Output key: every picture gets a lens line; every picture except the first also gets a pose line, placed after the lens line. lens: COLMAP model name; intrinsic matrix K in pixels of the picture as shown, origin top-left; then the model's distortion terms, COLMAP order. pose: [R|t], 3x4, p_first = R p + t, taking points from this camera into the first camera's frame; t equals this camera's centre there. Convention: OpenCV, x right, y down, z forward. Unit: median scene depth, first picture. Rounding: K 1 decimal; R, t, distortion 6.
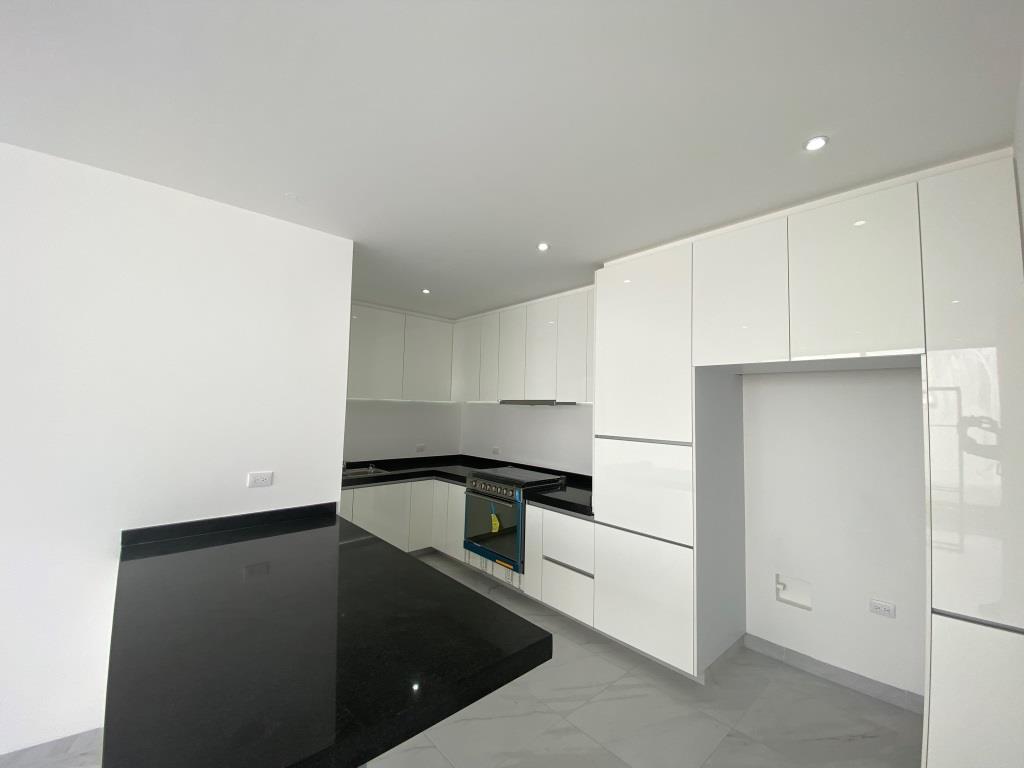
lens RADIAL K [[414.0, 0, 508.2], [0, 414.0, 382.4], [0, 0, 1]] dist [0.022540, 0.000168]
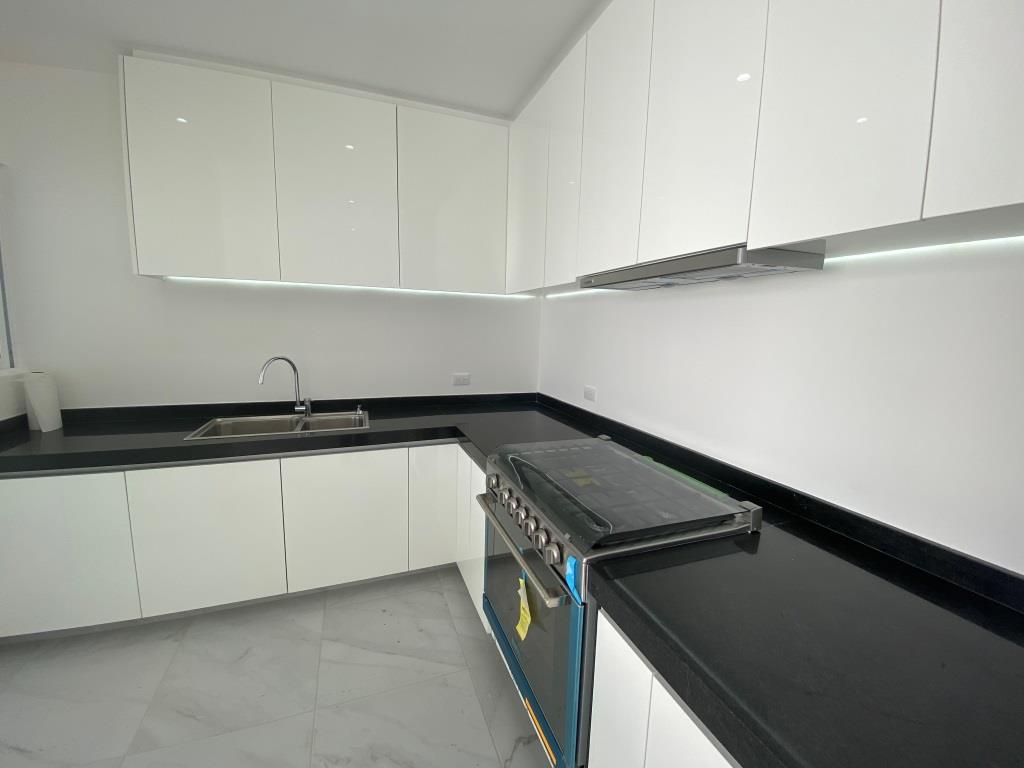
lens RADIAL K [[409.4, 0, 514.8], [0, 409.4, 386.8], [0, 0, 1]] dist [-0.000424, -0.000364]
pose [[0.935070, 0.049012, -0.351057, 0.078815], [0.023186, 0.979815, 0.198555, 0.086341], [0.353703, -0.193802, 0.915060, 0.752655]]
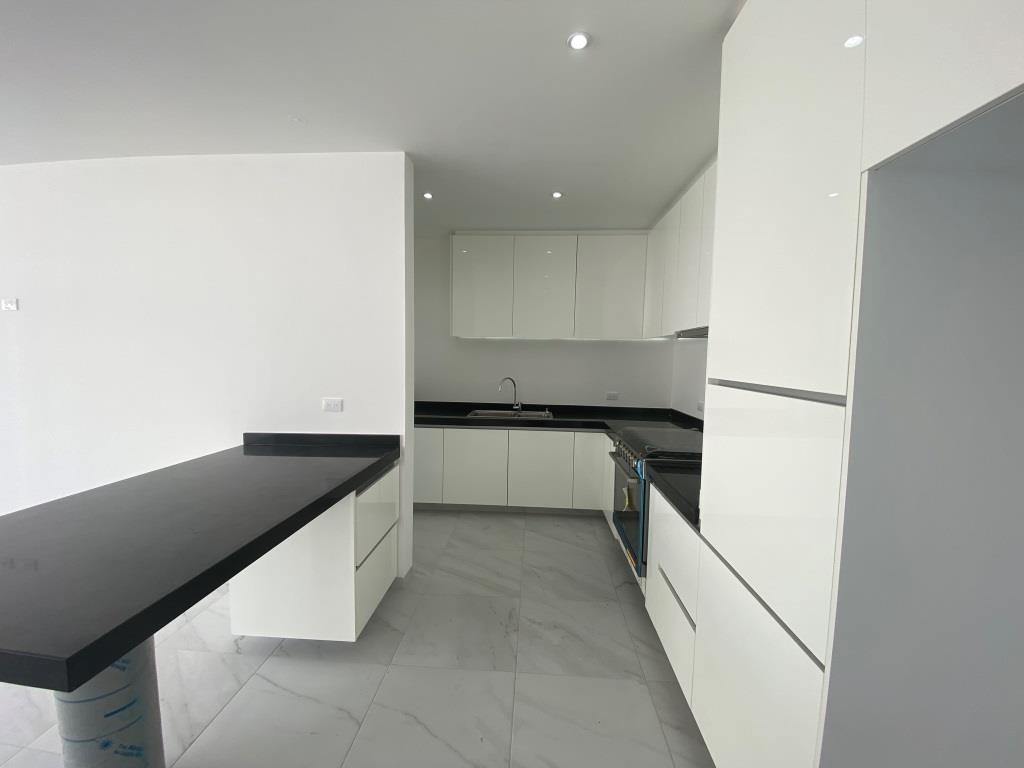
lens RADIAL K [[418.6, 0, 512.0], [0, 418.6, 384.0], [0, 0, 1]] dist [0.119111, -0.000010]
pose [[0.708884, 0.037229, -0.704342, 0.366647], [0.044486, 0.994258, 0.097327, 0.059961], [0.703921, -0.100327, 0.703157, 0.371187]]
